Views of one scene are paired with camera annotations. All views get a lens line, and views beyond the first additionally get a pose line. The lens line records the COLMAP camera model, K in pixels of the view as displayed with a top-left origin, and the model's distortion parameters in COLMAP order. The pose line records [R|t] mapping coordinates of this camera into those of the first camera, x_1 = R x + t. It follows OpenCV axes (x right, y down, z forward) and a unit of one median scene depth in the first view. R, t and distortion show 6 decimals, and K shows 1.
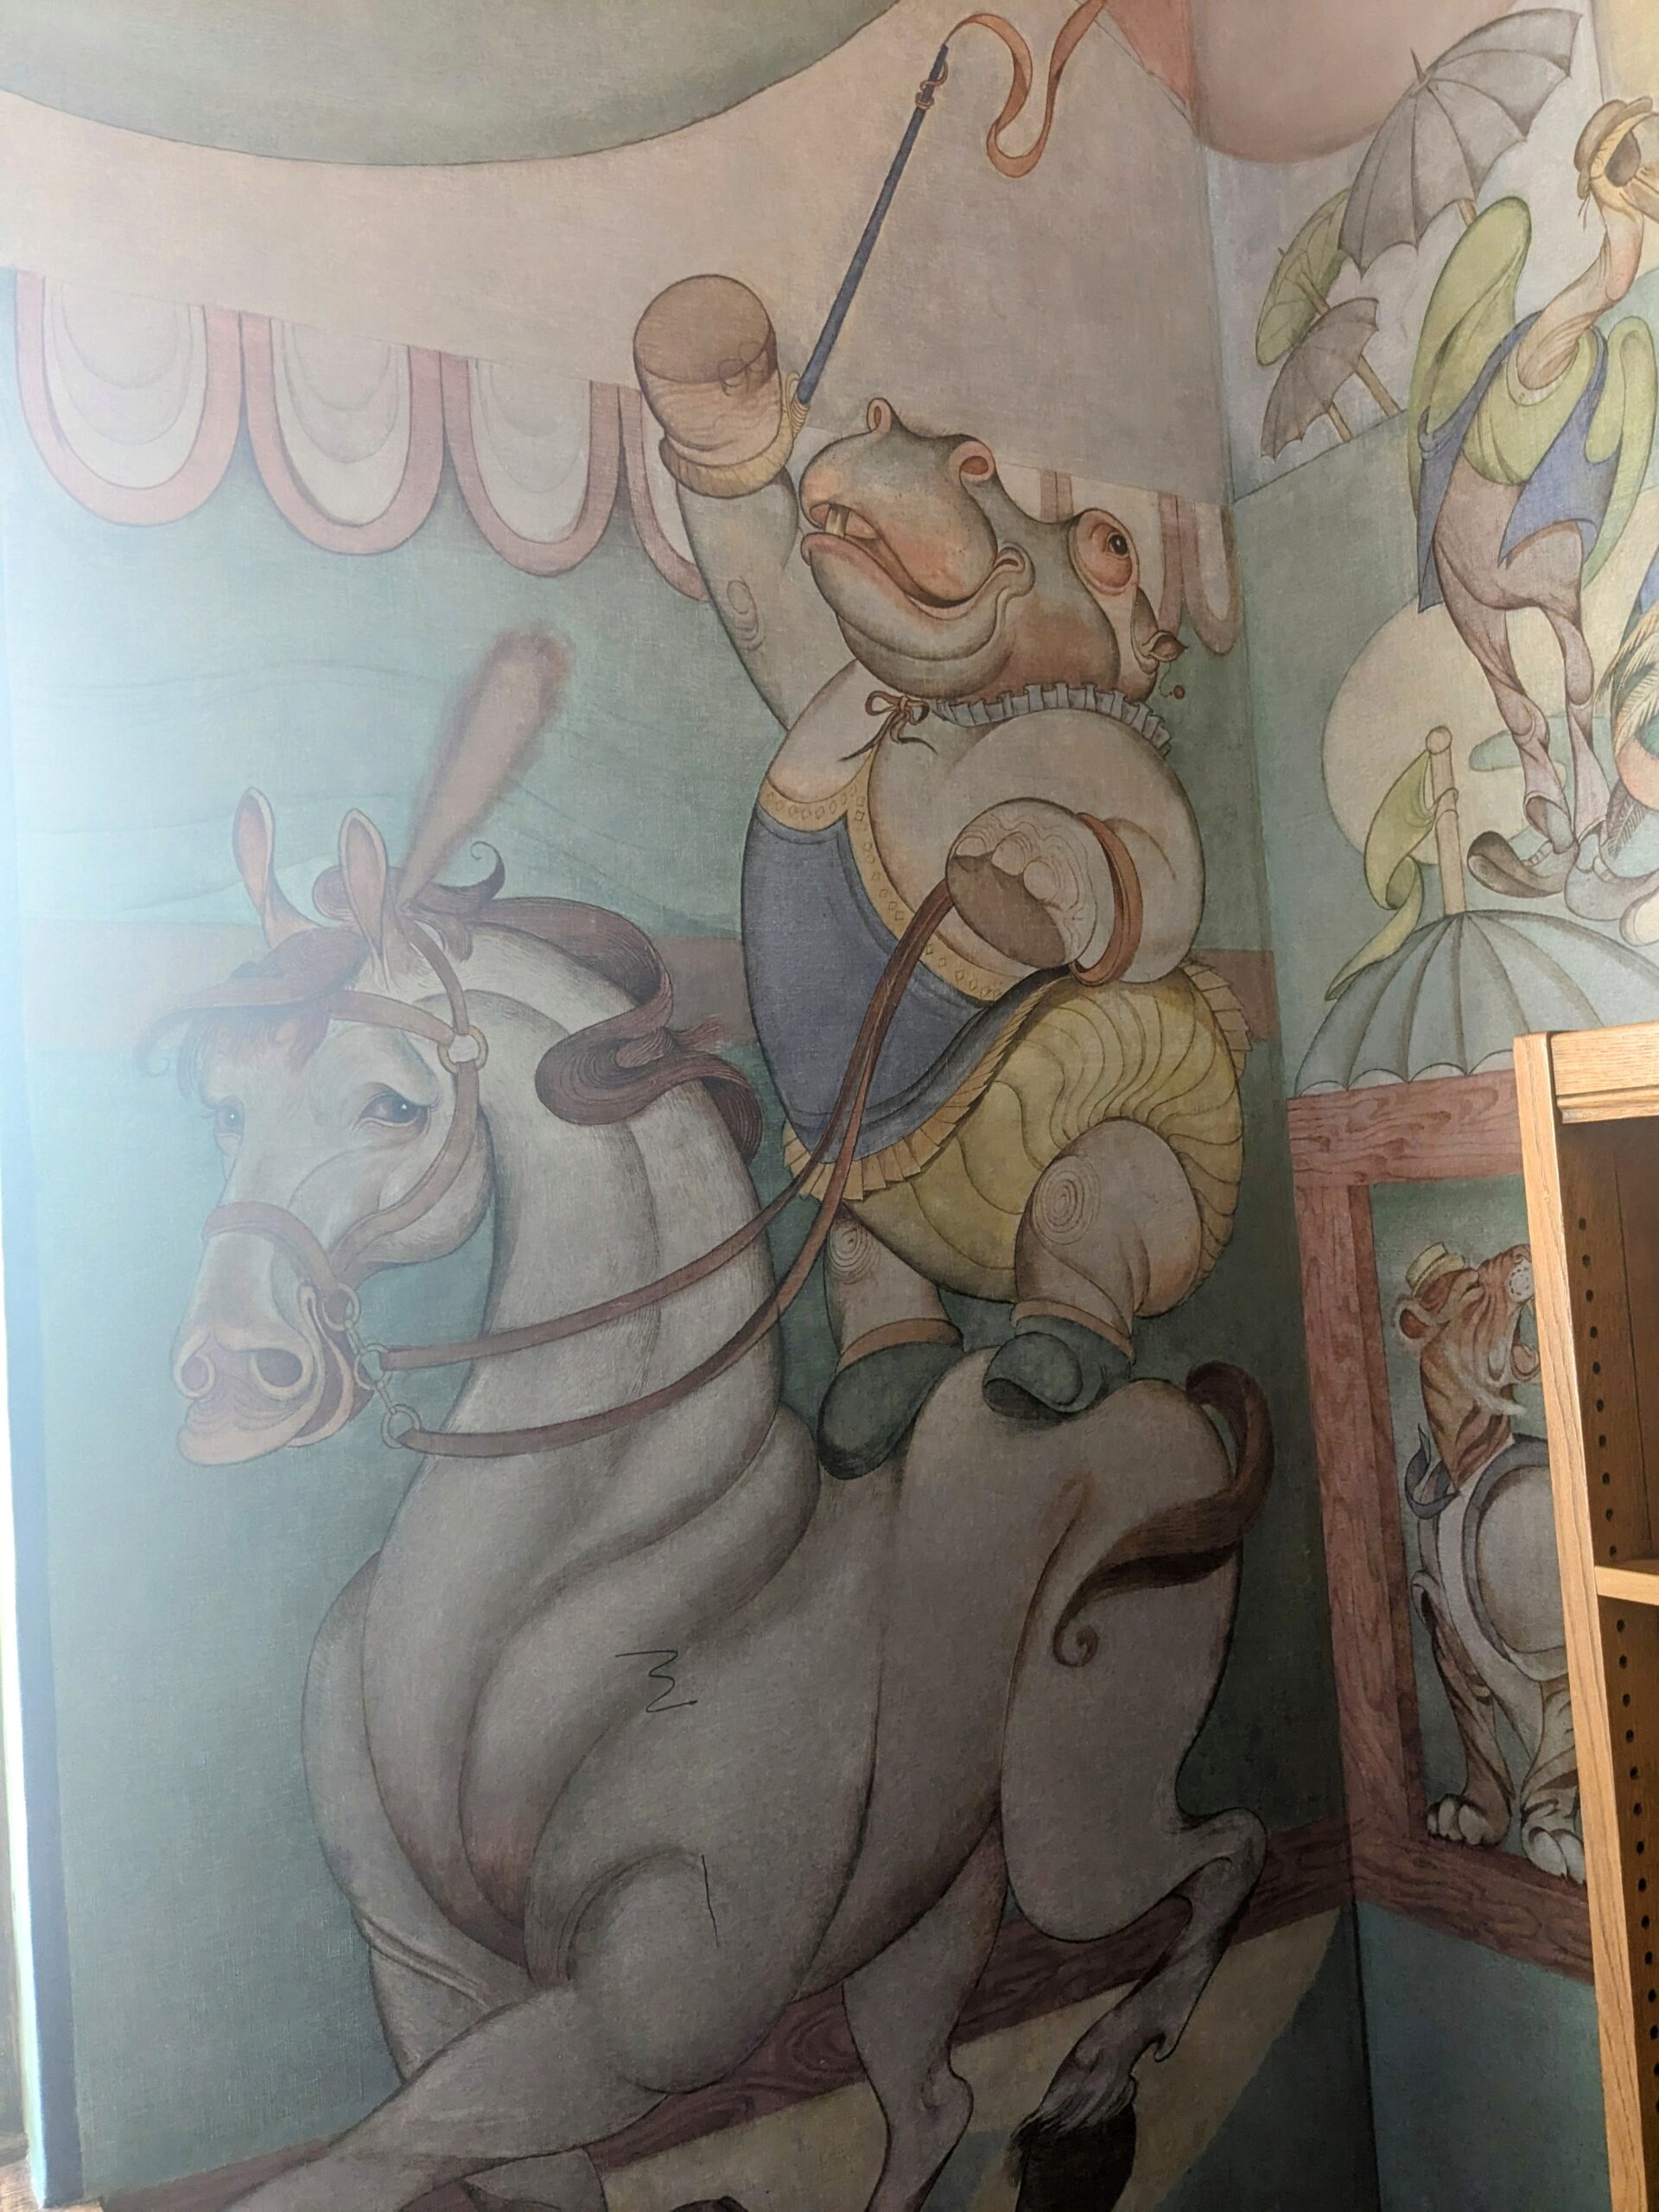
lens RADIAL K [[1743.2, 0, 827.9], [0, 1743.2, 1113.7], [0, 0, 1]] dist [0.028545, -0.051340]
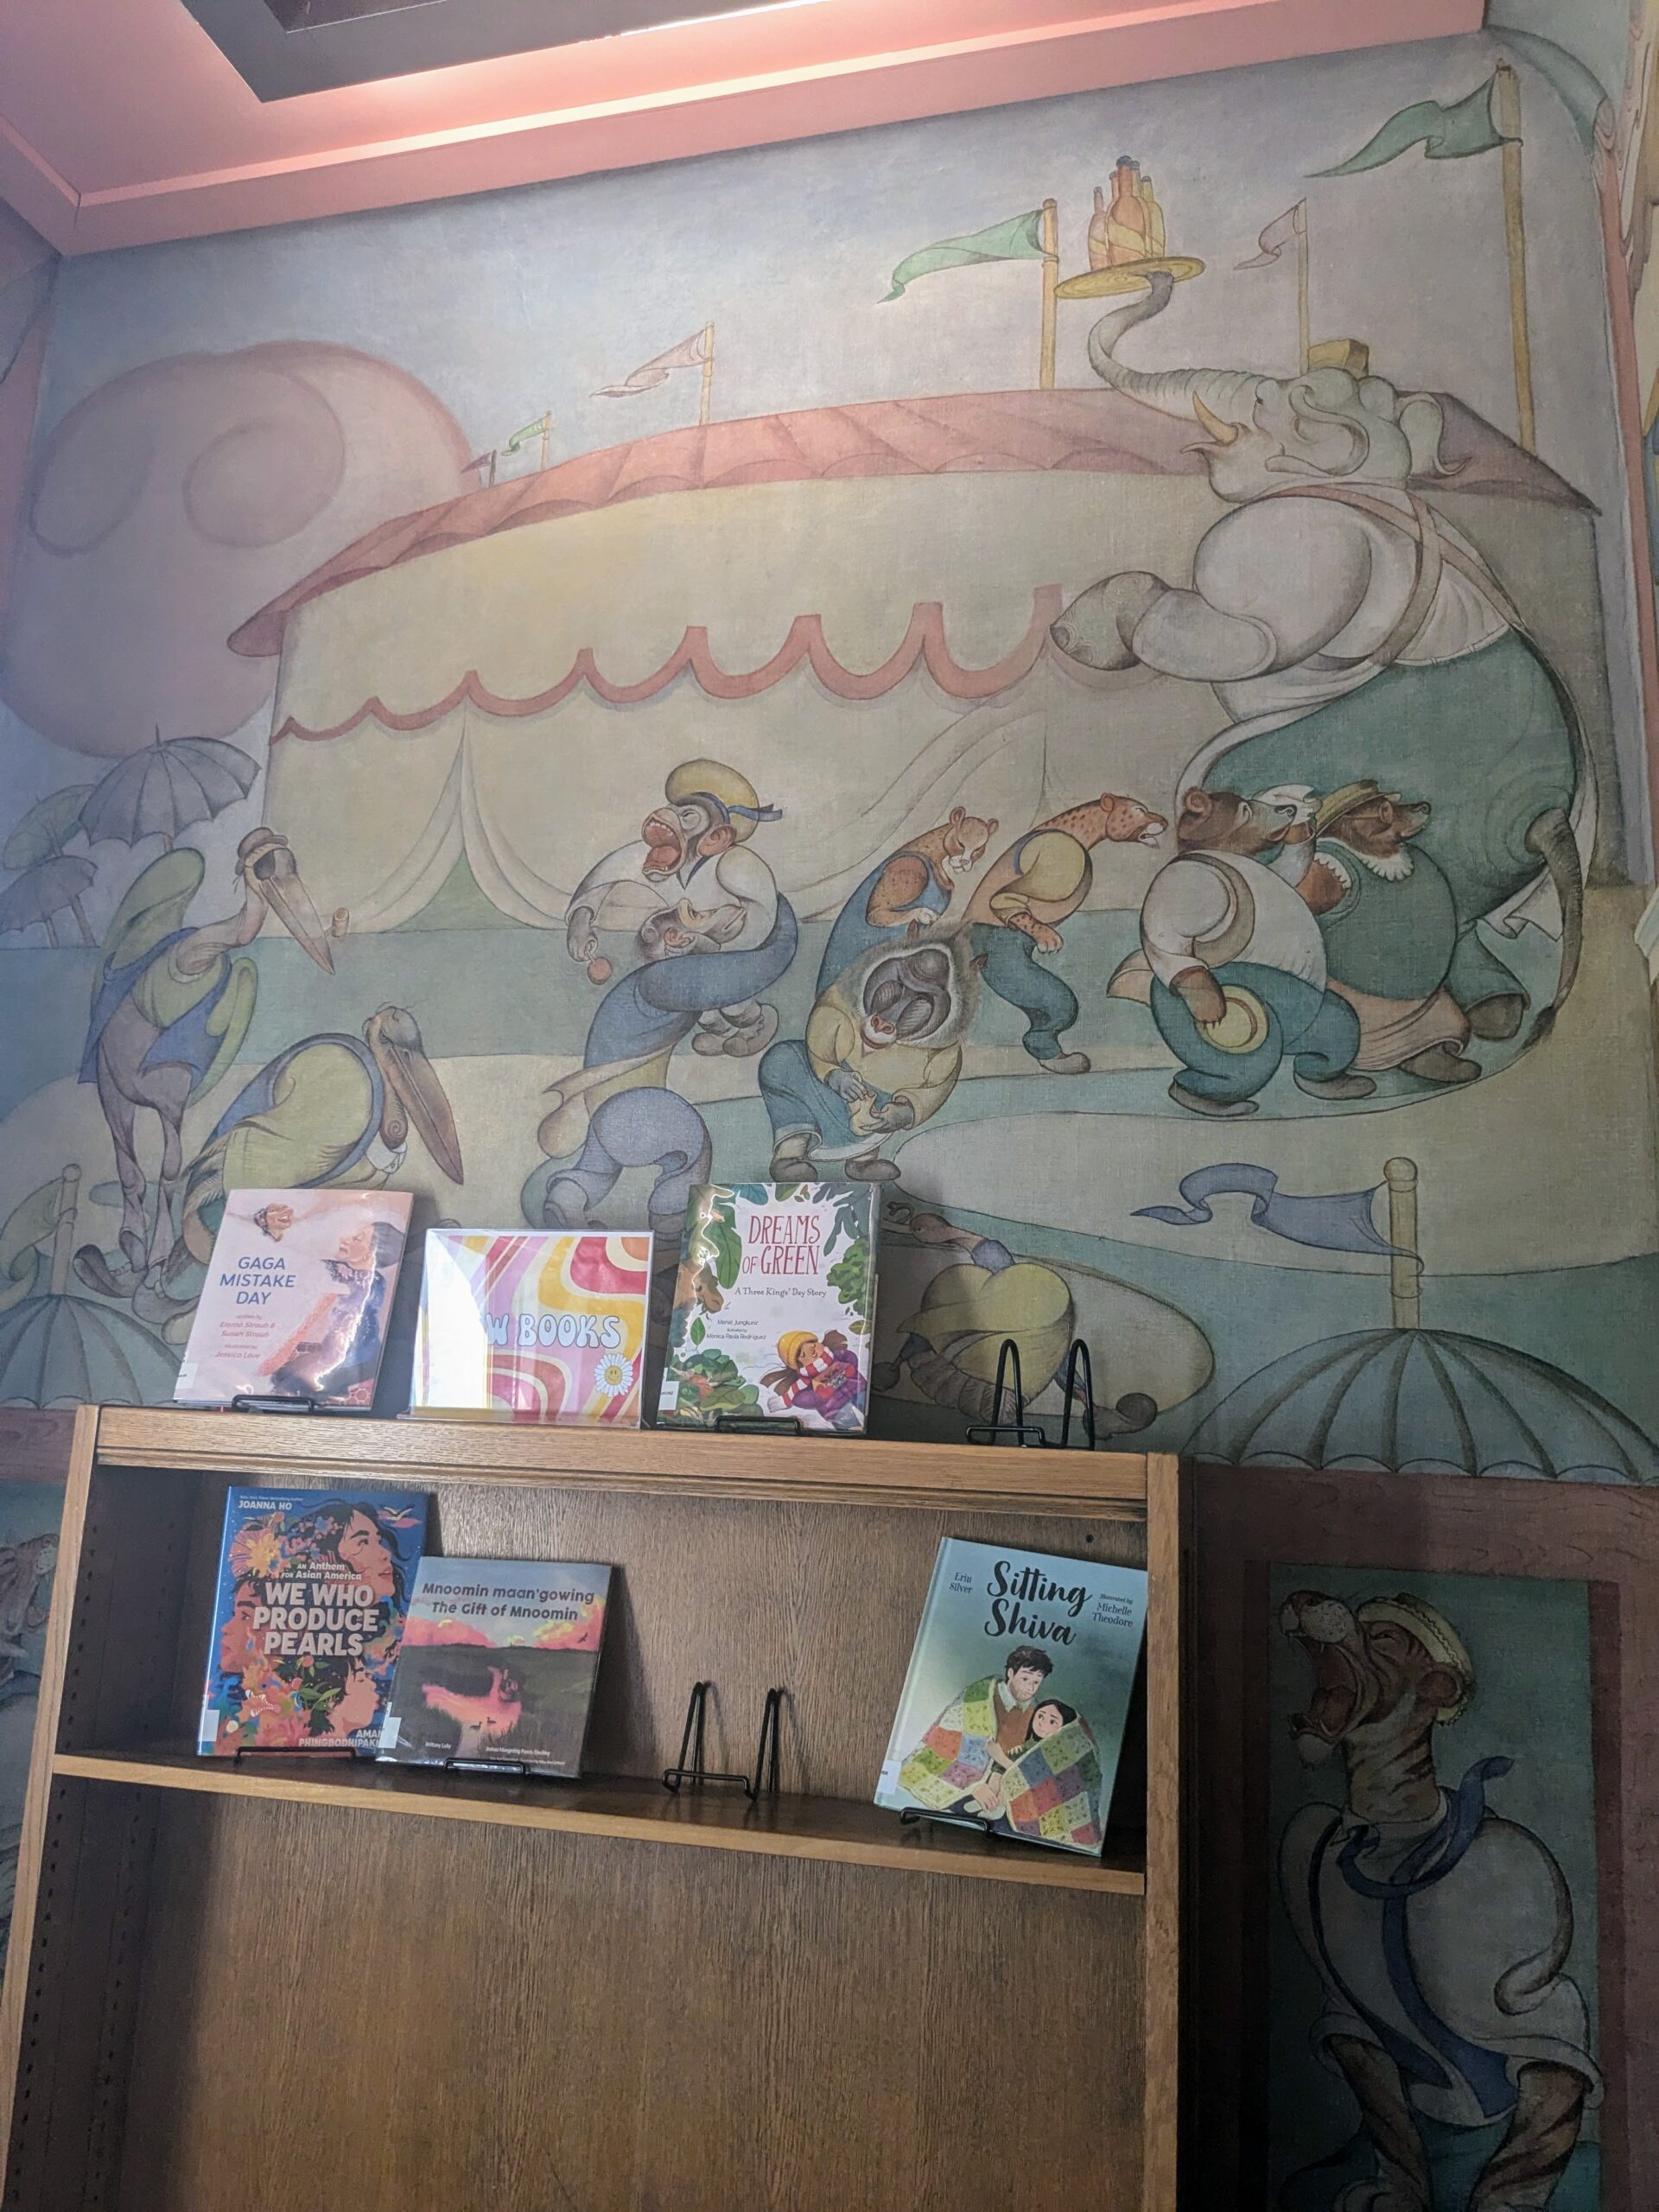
lens RADIAL K [[1743.2, 0, 829.8], [0, 1743.2, 1112.0], [0, 0, 1]] dist [0.028545, -0.051340]
pose [[0.694706, 0.237347, 0.679007, -0.220105], [-0.135965, 0.970304, -0.200061, -0.061674], [-0.706327, 0.046662, 0.706346, -0.490108]]
